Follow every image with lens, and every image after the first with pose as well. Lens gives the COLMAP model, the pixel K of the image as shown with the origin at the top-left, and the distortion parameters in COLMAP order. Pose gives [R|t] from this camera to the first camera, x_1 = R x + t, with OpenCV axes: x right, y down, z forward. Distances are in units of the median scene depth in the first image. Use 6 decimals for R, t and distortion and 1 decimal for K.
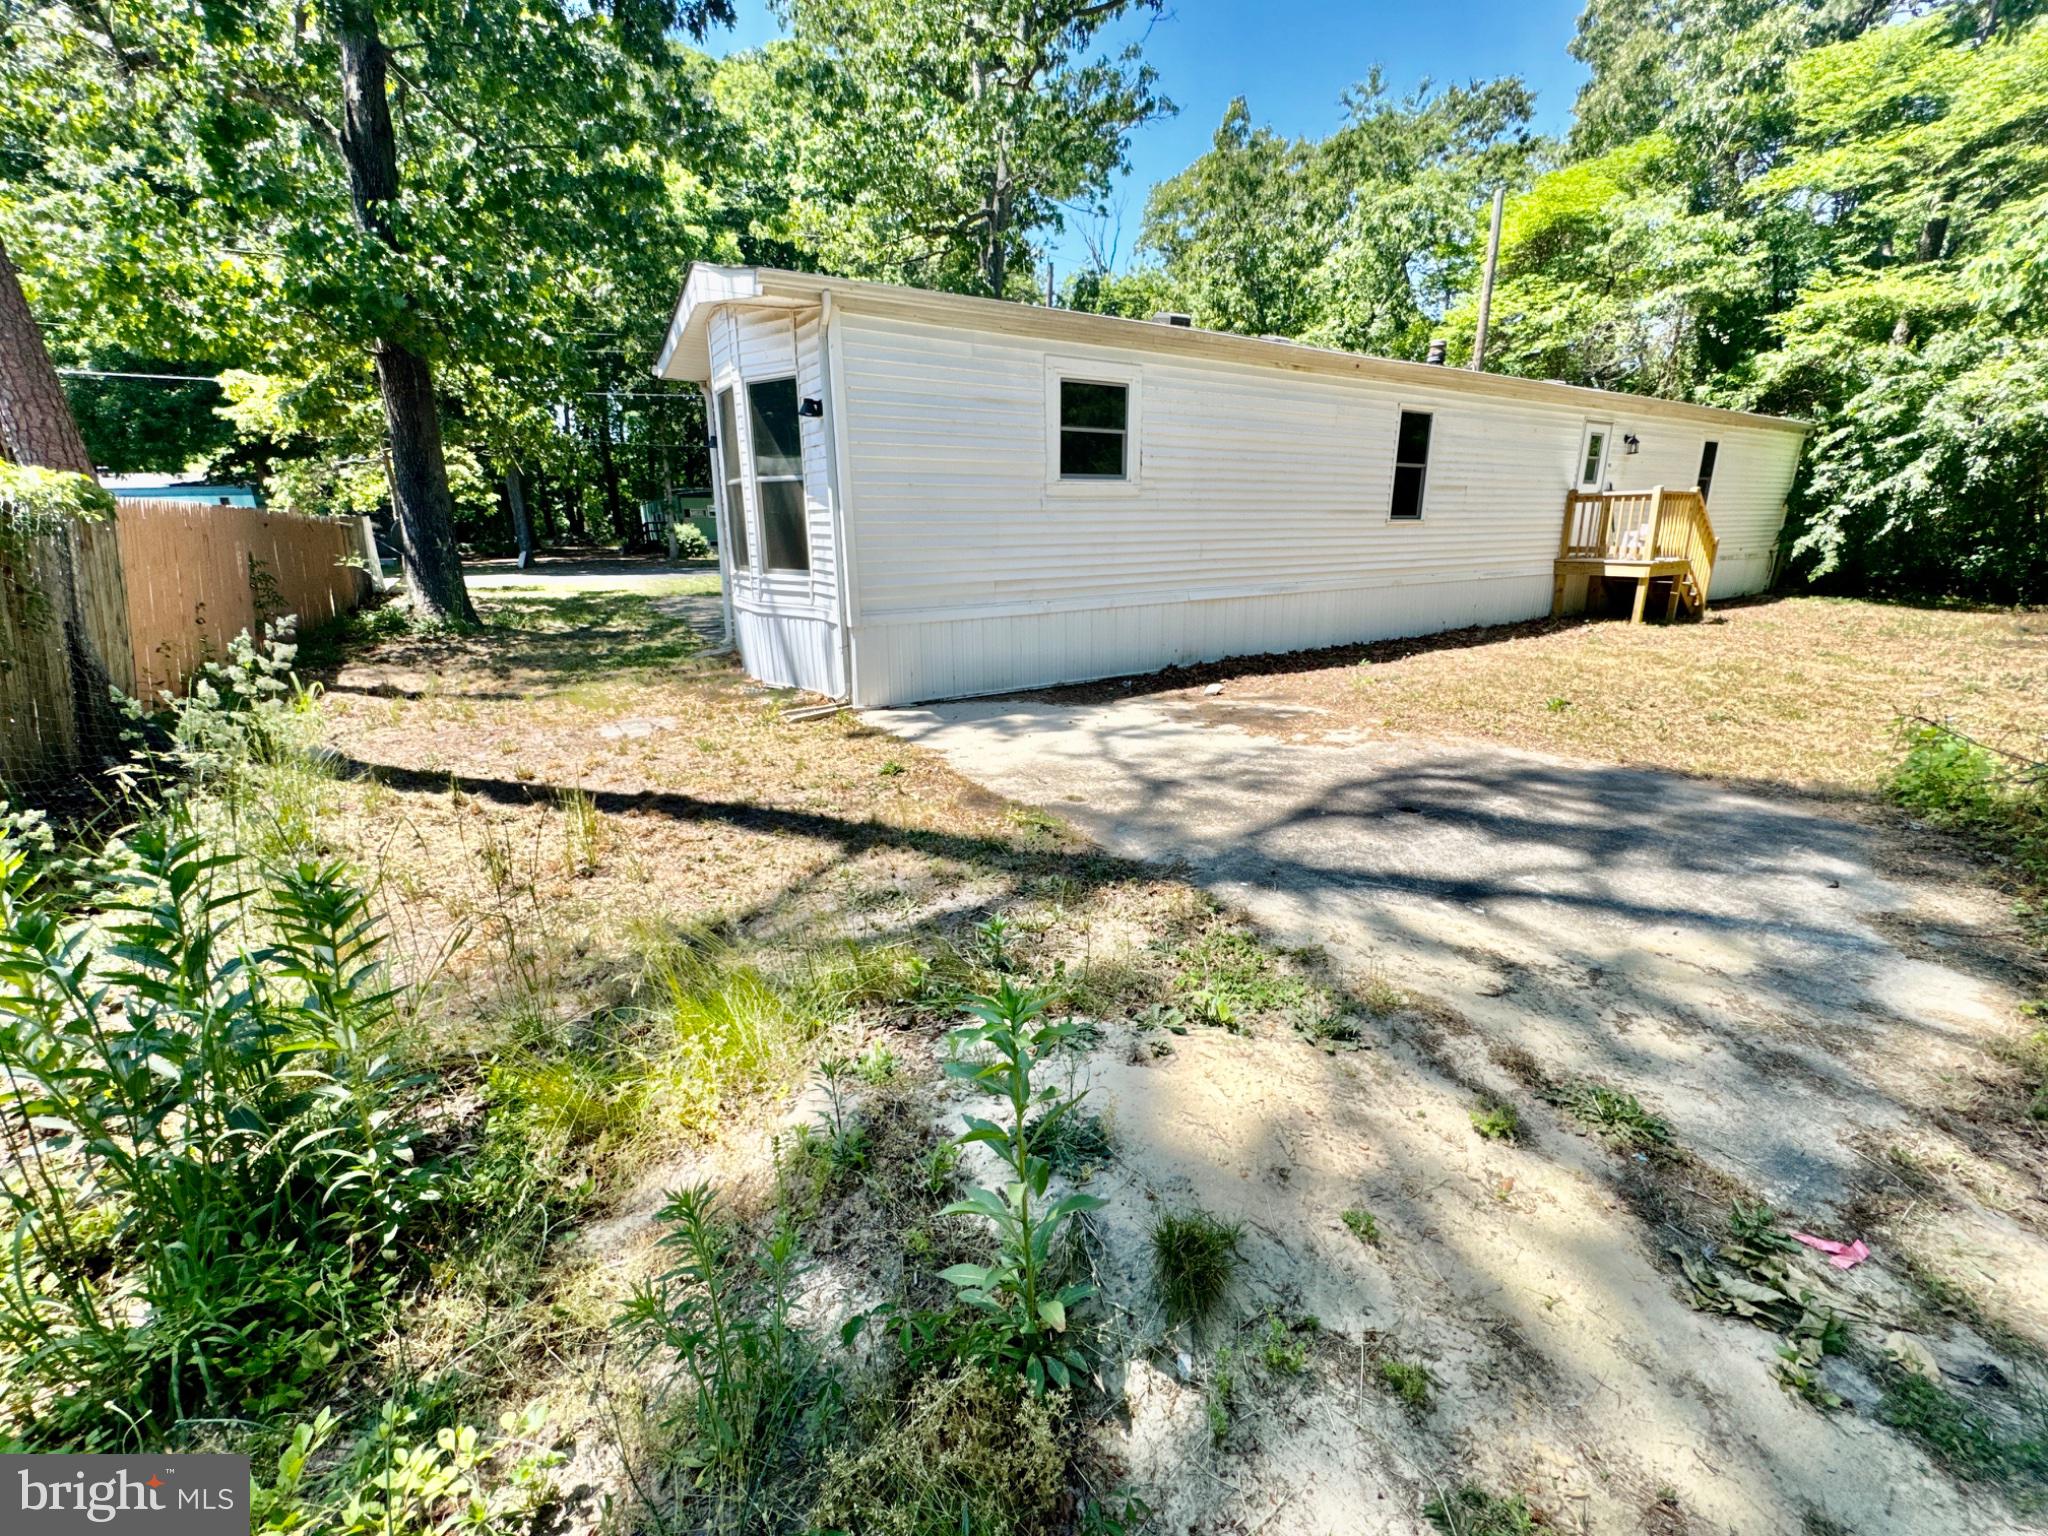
lens RADIAL K [[821.7, 0, 1021.6], [0, 821.7, 766.5], [0, 0, 1]] dist [-0.001564, 0.000057]
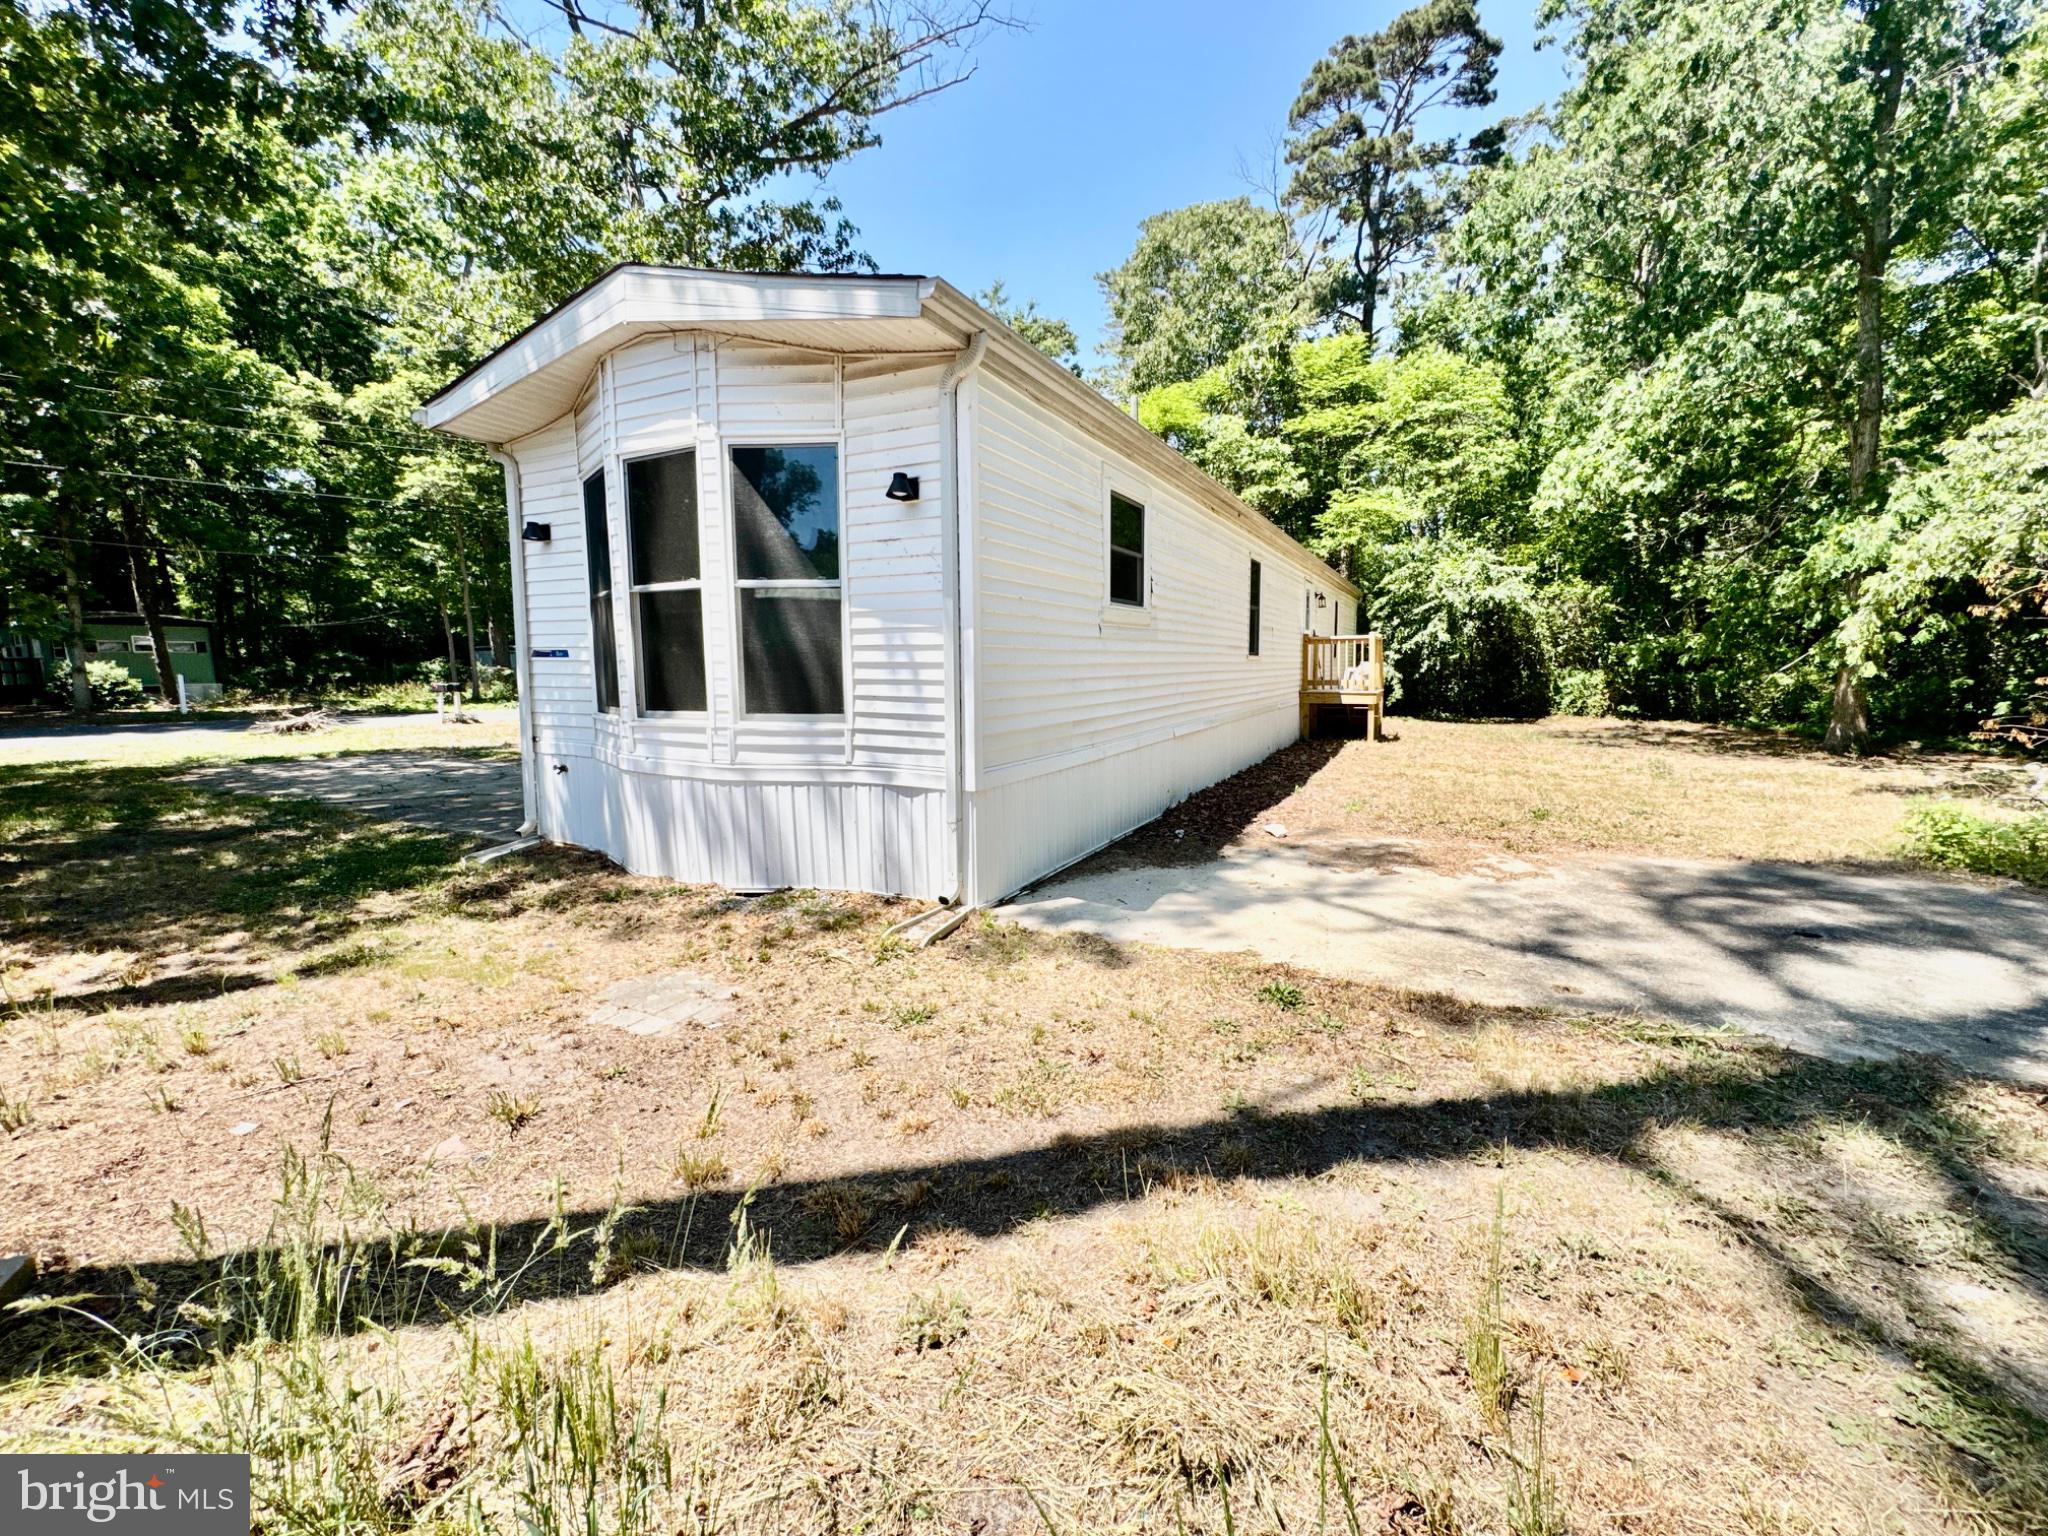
lens RADIAL K [[805.8, 0, 1024.0], [0, 805.8, 790.8], [0, 0, 1]] dist [-0.010490, -0.000073]
pose [[0.865028, -0.071976, 0.496534, -0.330060], [0.137590, 0.985747, -0.096809, -0.063477], [-0.482489, 0.152060, 0.862602, 0.254686]]
